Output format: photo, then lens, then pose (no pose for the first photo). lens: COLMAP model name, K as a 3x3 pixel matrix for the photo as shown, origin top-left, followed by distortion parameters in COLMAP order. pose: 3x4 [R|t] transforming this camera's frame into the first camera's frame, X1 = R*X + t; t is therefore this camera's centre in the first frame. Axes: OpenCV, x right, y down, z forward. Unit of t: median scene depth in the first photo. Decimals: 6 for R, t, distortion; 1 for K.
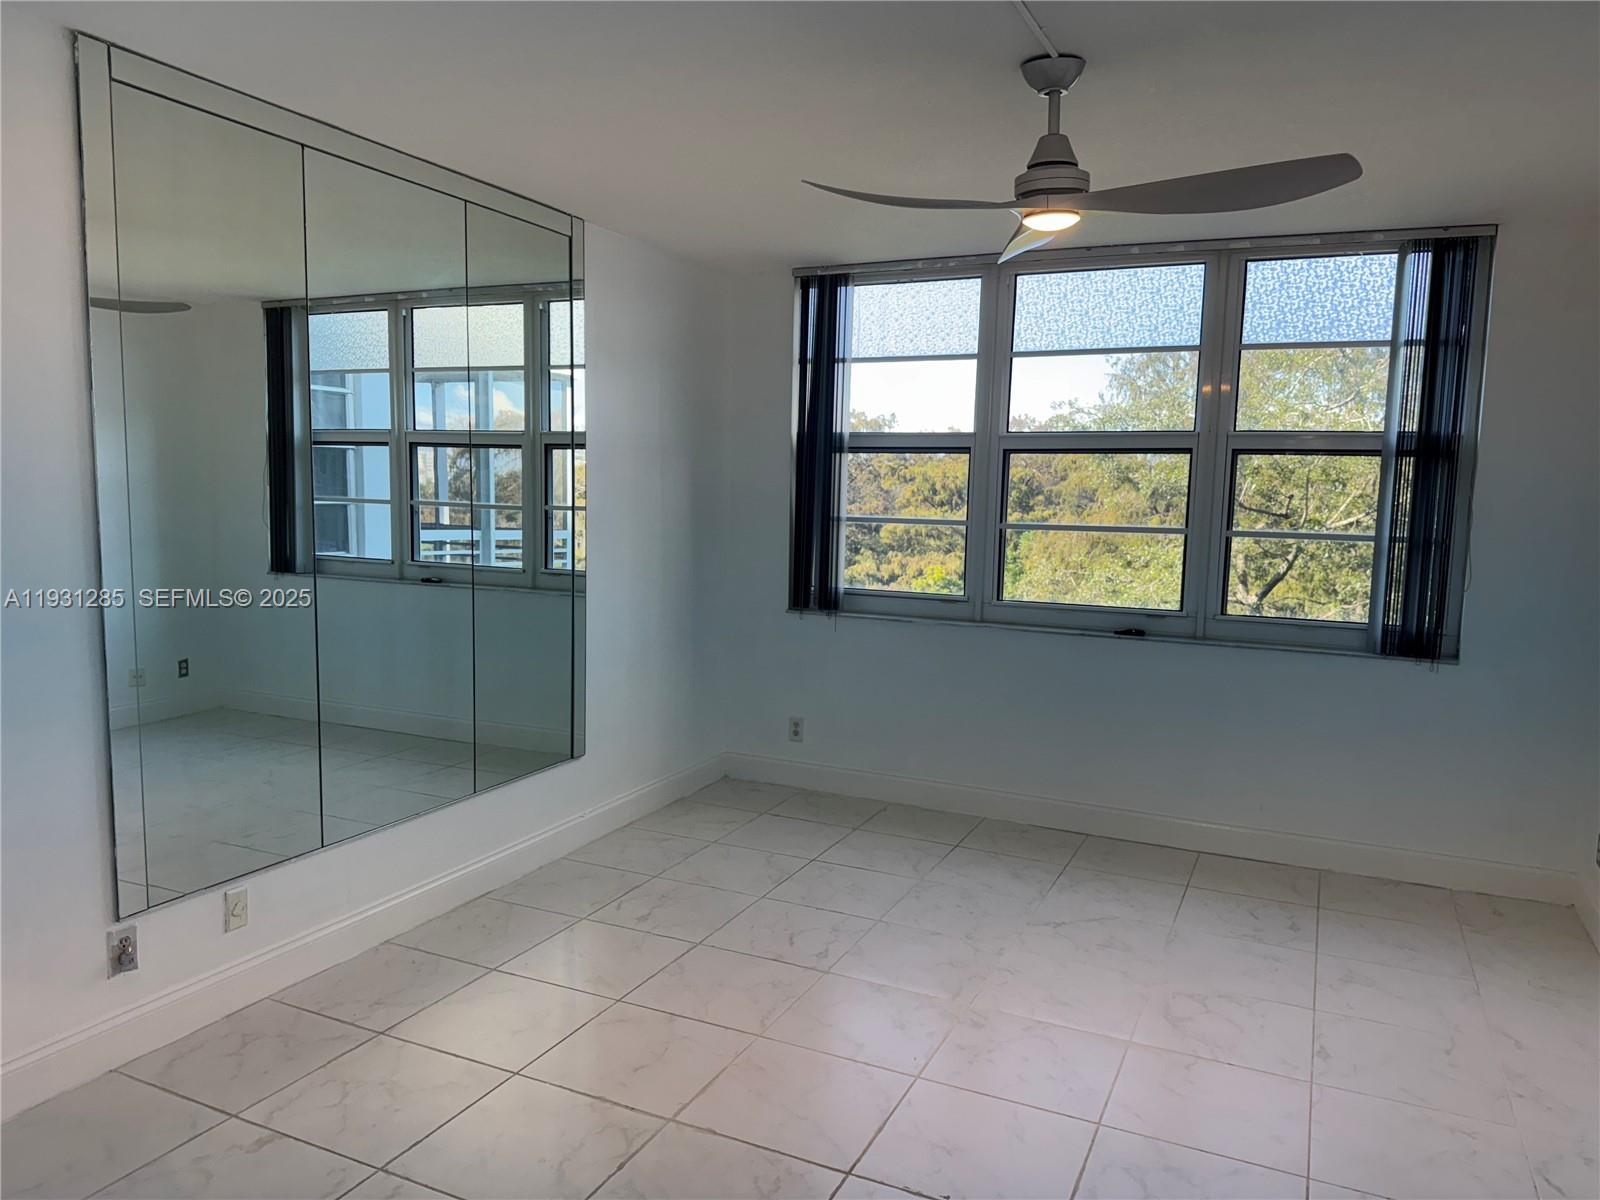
lens RADIAL K [[1109.5, 0, 795.1], [0, 1109.5, 605.9], [0, 0, 1]] dist [0.089945, -0.139286]
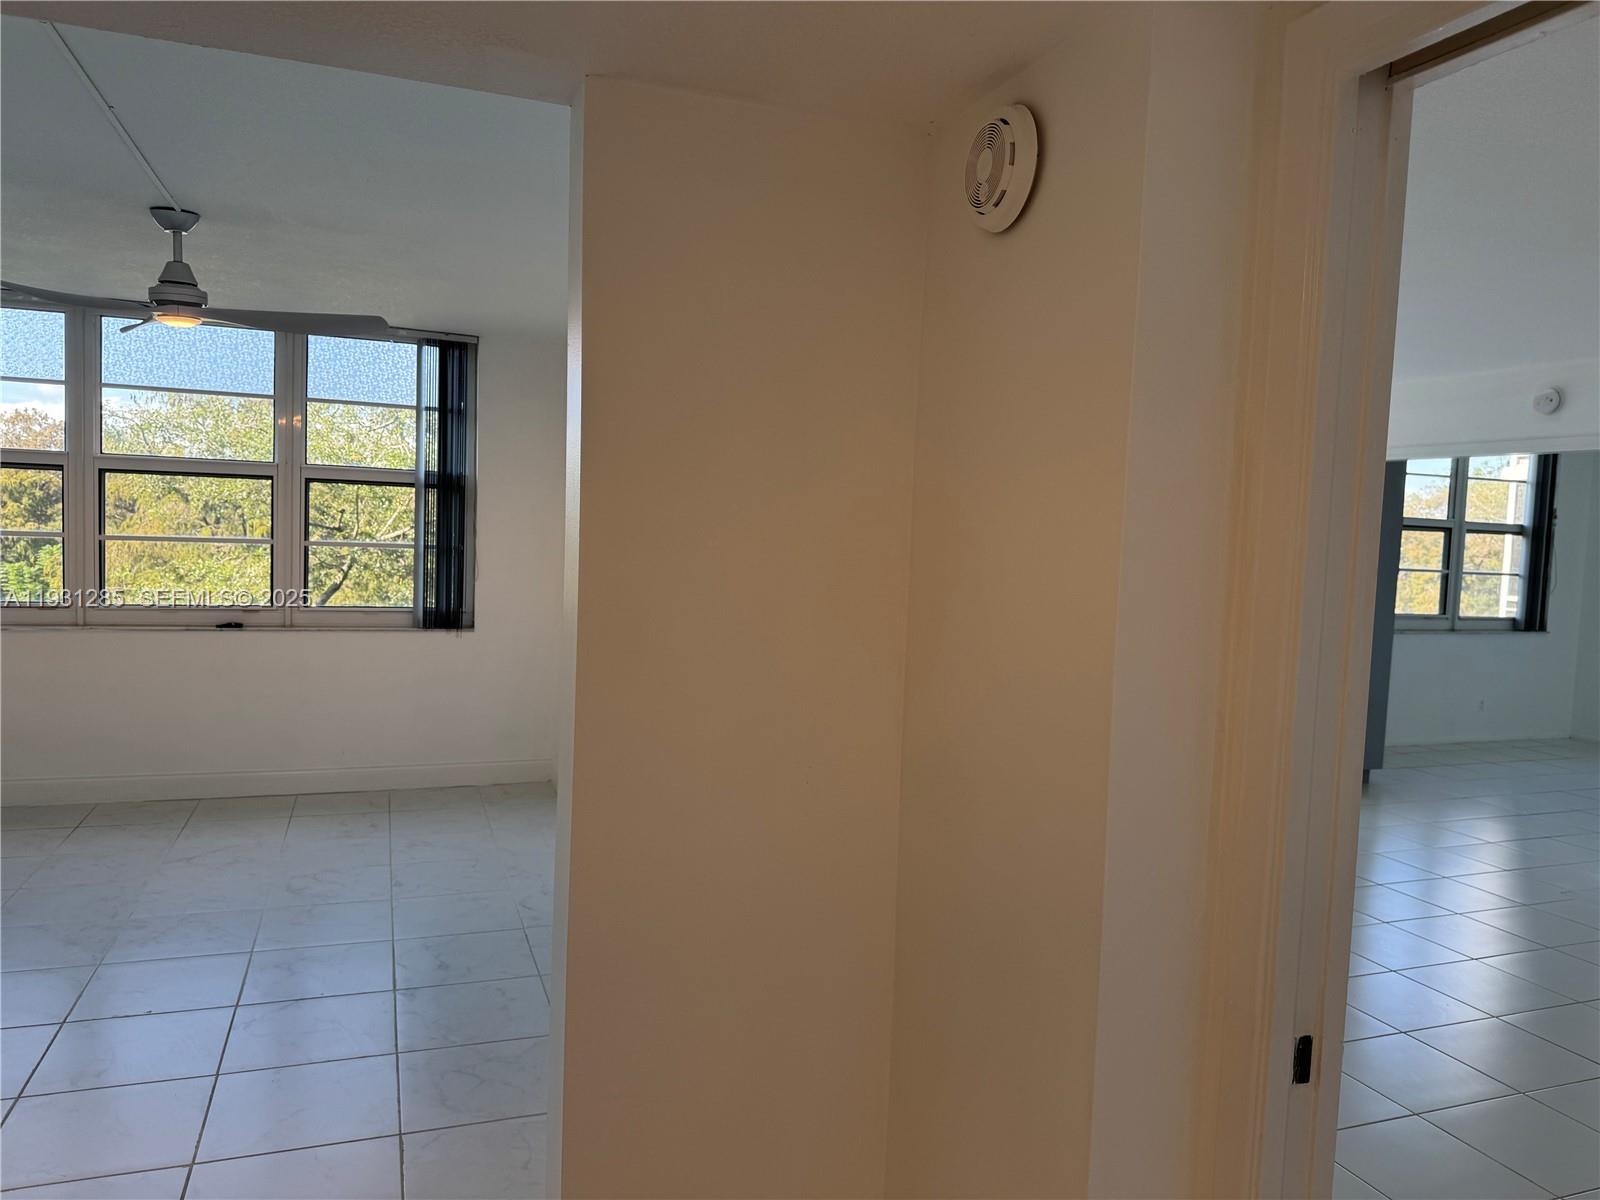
lens RADIAL K [[1109.5, 0, 795.1], [0, 1109.5, 605.9], [0, 0, 1]] dist [0.089945, -0.139286]
pose [[0.698089, -0.046814, 0.714479, -0.133381], [0.054703, 0.998431, 0.011971, 0.020128], [-0.713918, 0.030727, 0.699555, -0.272248]]
